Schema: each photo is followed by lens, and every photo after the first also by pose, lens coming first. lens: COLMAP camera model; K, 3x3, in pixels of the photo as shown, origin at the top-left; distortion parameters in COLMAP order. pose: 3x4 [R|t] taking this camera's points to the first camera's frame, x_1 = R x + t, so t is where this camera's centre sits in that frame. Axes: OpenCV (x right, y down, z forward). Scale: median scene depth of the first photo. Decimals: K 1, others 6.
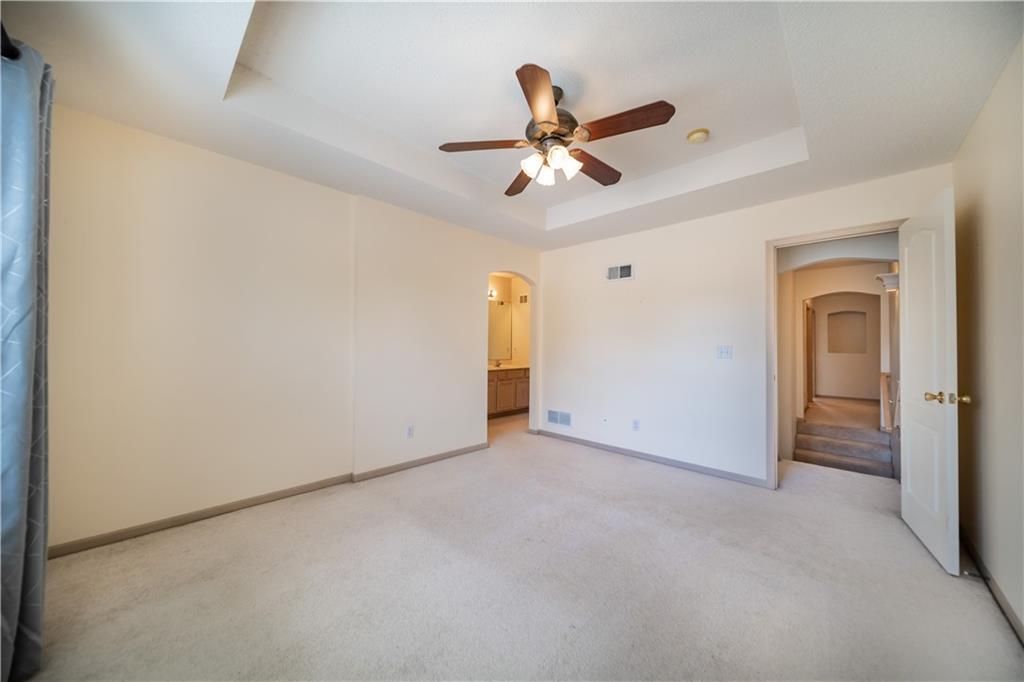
lens RADIAL K [[353.1, 0, 509.5], [0, 353.1, 337.0], [0, 0, 1]] dist [-0.001868, -0.000197]
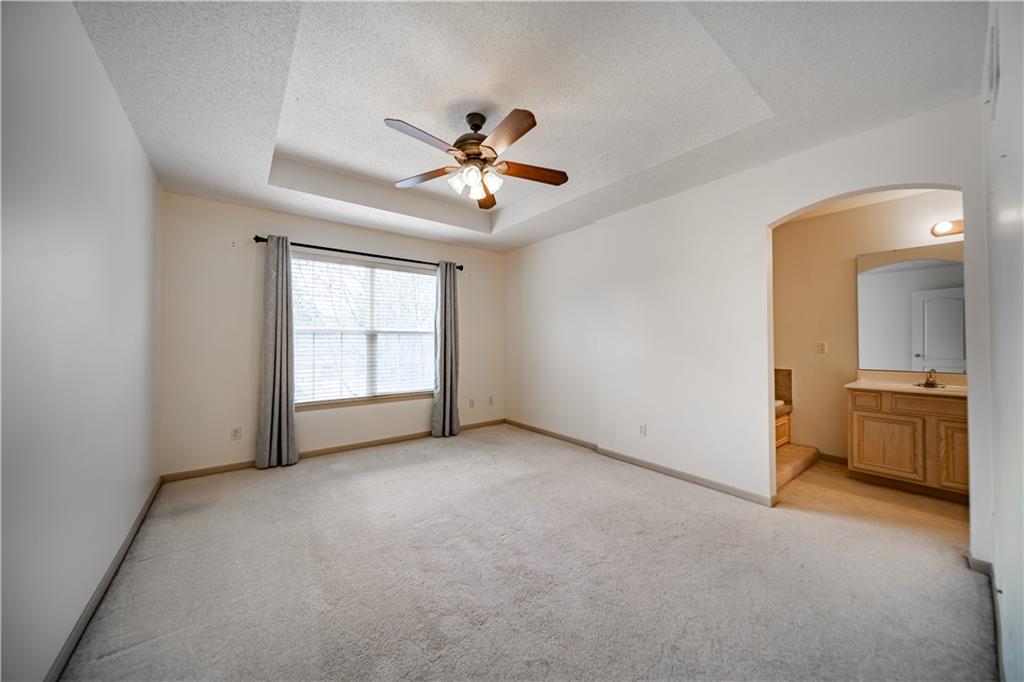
lens RADIAL K [[353.1, 0, 509.5], [0, 353.1, 337.0], [0, 0, 1]] dist [-0.001868, -0.000197]
pose [[-0.148462, -0.029631, -0.988474, 0.504469], [0.019794, 0.999262, -0.032928, 0.022809], [0.988720, -0.024455, -0.147766, 0.525768]]
